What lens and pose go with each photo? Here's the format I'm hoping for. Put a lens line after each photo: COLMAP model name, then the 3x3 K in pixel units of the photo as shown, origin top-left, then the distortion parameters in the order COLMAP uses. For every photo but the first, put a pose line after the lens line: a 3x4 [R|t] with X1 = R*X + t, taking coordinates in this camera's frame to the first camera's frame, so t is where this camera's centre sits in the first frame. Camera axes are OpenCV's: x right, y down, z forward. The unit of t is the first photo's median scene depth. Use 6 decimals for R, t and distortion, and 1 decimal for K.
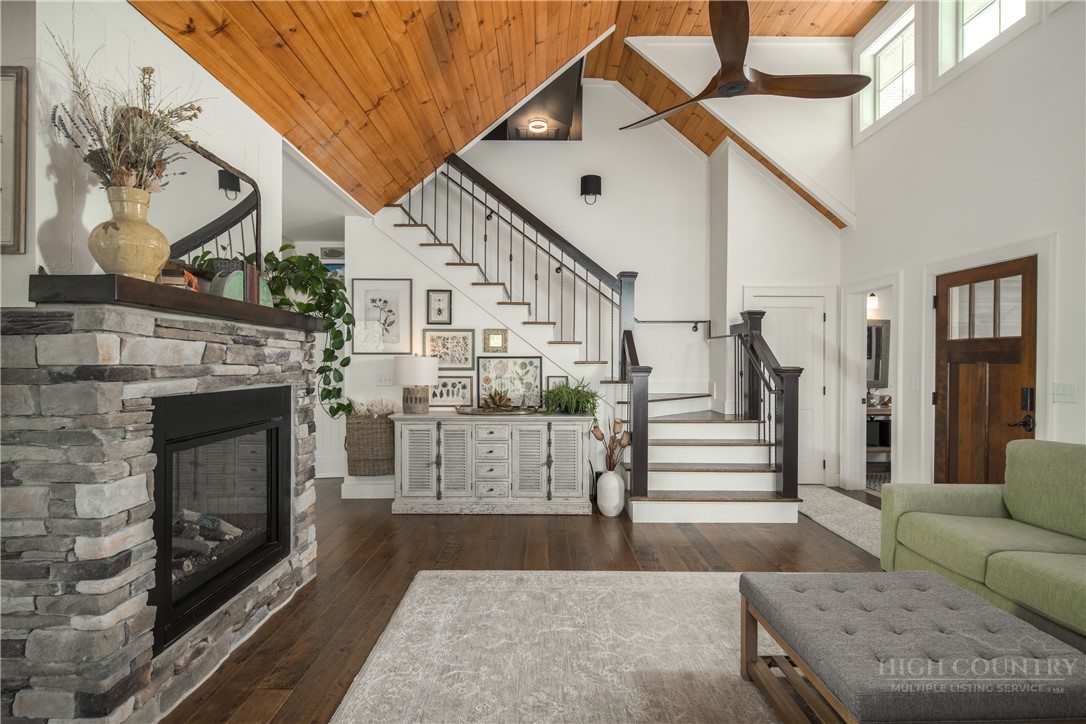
lens RADIAL K [[534.8, 0, 543.0], [0, 534.8, 362.0], [0, 0, 1]] dist [0.000213, -0.000002]
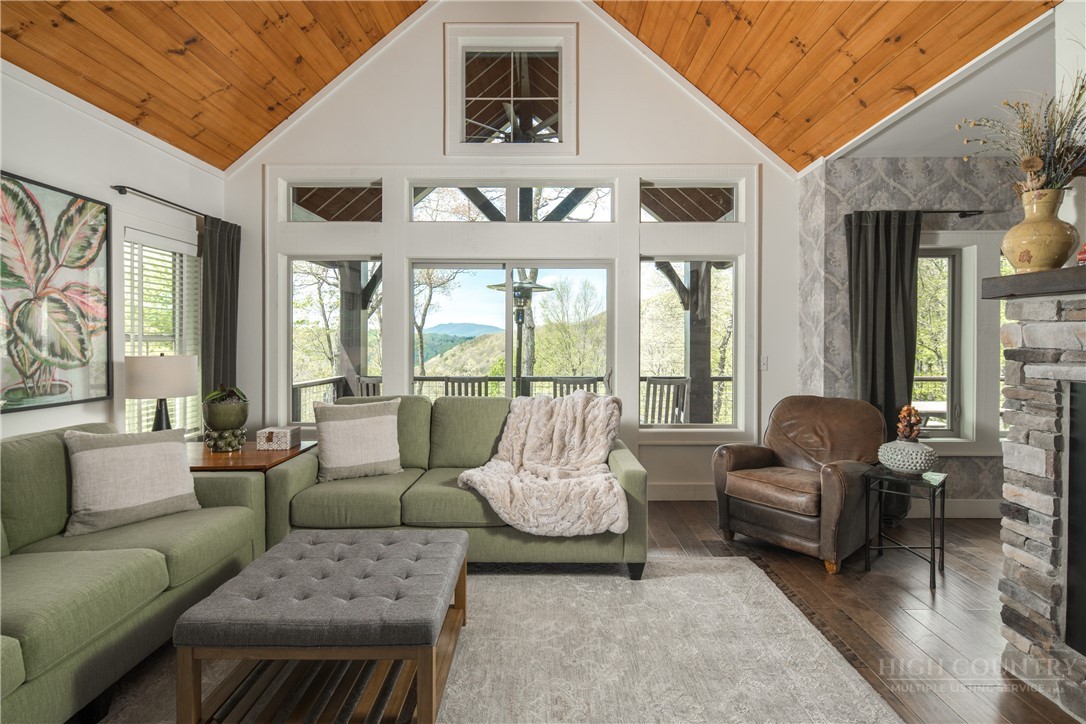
lens RADIAL K [[538.5, 0, 540.1], [0, 538.5, 341.3], [0, 0, 1]] dist [-0.000051, -0.000050]
pose [[-0.999772, -0.006345, 0.020366, 0.183717], [-0.006271, 0.999974, 0.003657, -0.005048], [-0.020388, 0.003528, -0.999786, 1.586766]]
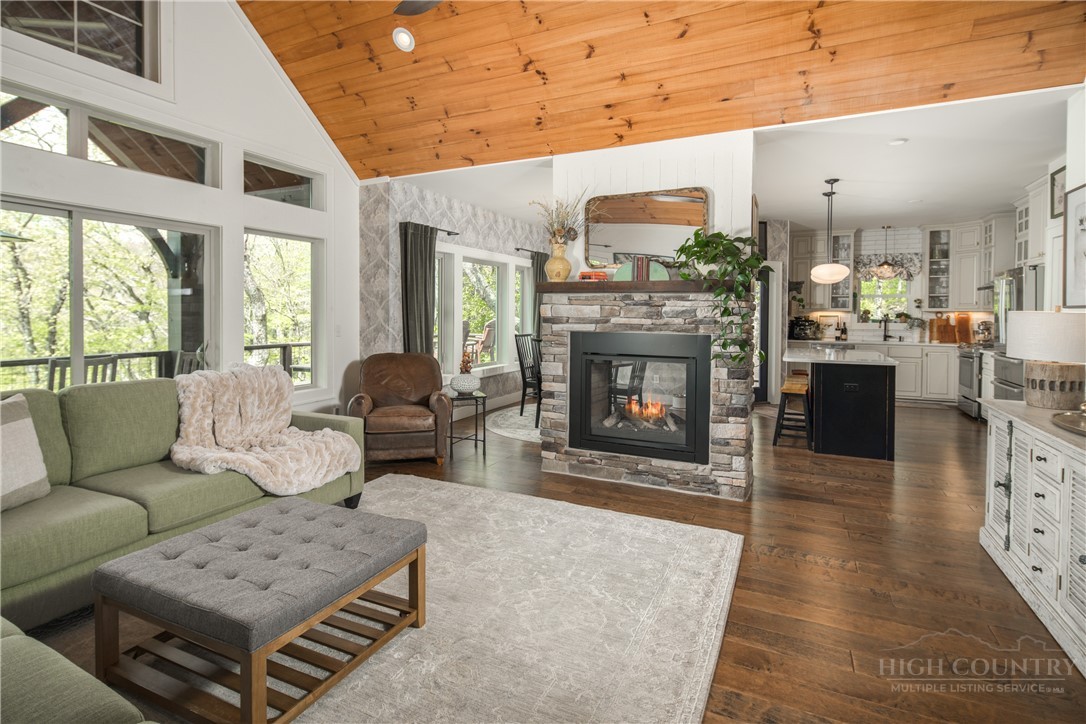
lens RADIAL K [[534.2, 0, 542.9], [0, 534.2, 323.8], [0, 0, 1]] dist [0.002736, 0.000236]
pose [[-0.436050, 0.012183, -0.899840, 1.062809], [-0.008703, 0.999805, 0.017753, -0.003912], [0.899881, 0.015573, -0.435858, 1.473601]]
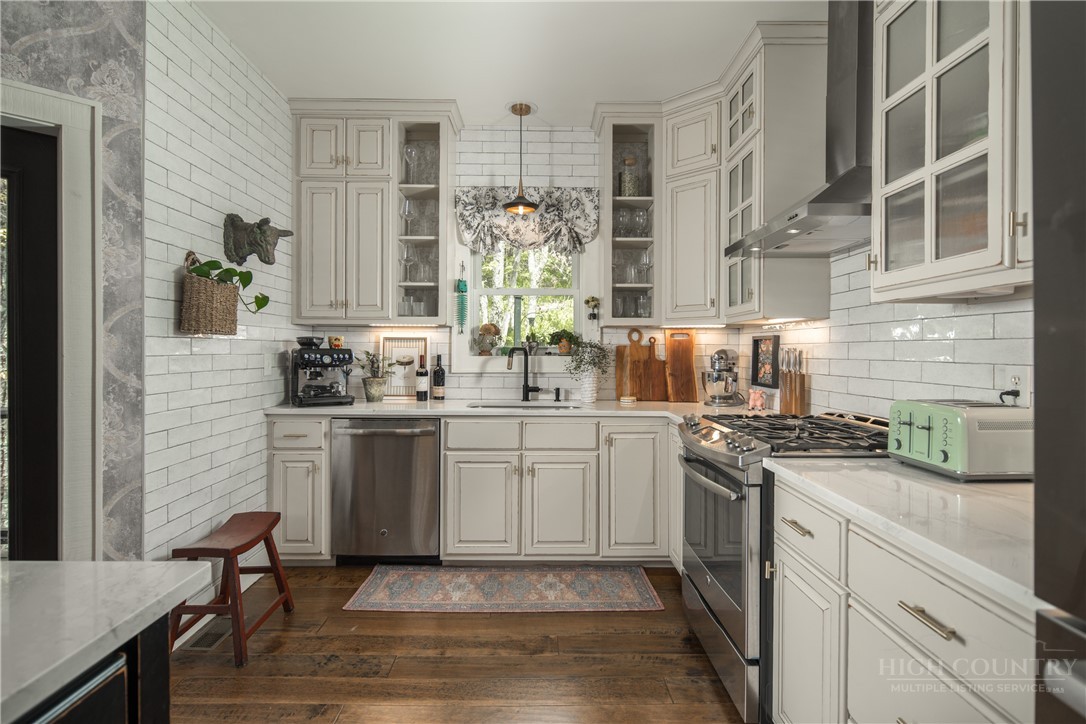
lens RADIAL K [[535.2, 0, 541.7], [0, 535.2, 352.5], [0, 0, 1]] dist [0.000101, -0.000043]
pose [[0.005040, -0.000412, -0.999987, -1.623622], [-0.006883, 0.999976, -0.000446, 0.024404], [0.999964, 0.006885, 0.005037, 1.993031]]
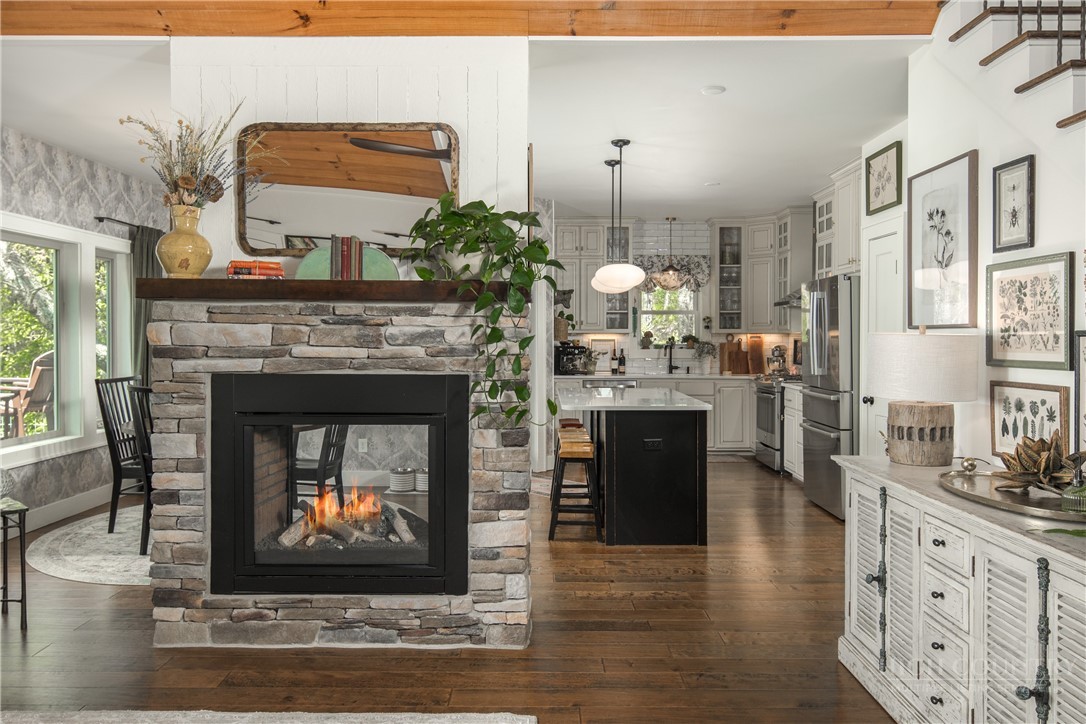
lens RADIAL K [[808.3, 0, 541.1], [0, 808.3, 349.7], [0, 0, 1]] dist [0.006896, -0.002083]
pose [[-0.006573, 0.011280, -0.999915, 0.834381], [-0.002582, 0.999933, 0.011298, -0.006225], [0.999975, 0.002656, -0.006544, 1.366995]]
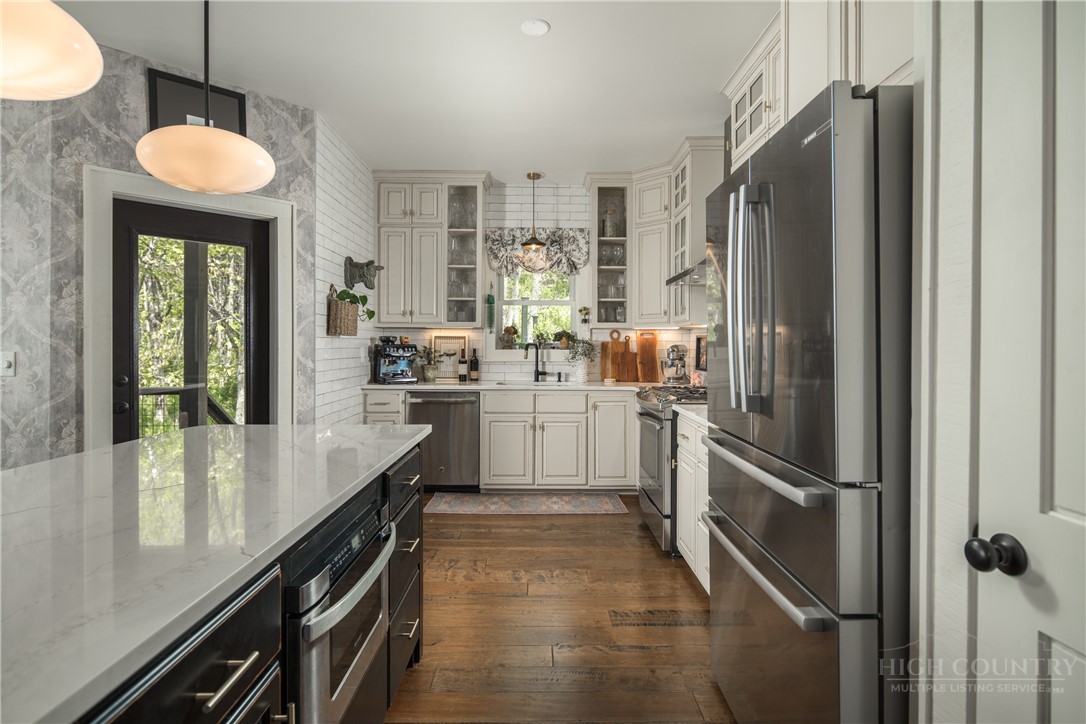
lens RADIAL K [[533.1, 0, 542.1], [0, 533.1, 346.3], [0, 0, 1]] dist [0.000472, -0.000123]
pose [[0.004577, -0.002358, -0.999987, -1.073443], [-0.006640, 0.999975, -0.002388, 0.026145], [0.999967, 0.006651, 0.004561, 1.969359]]
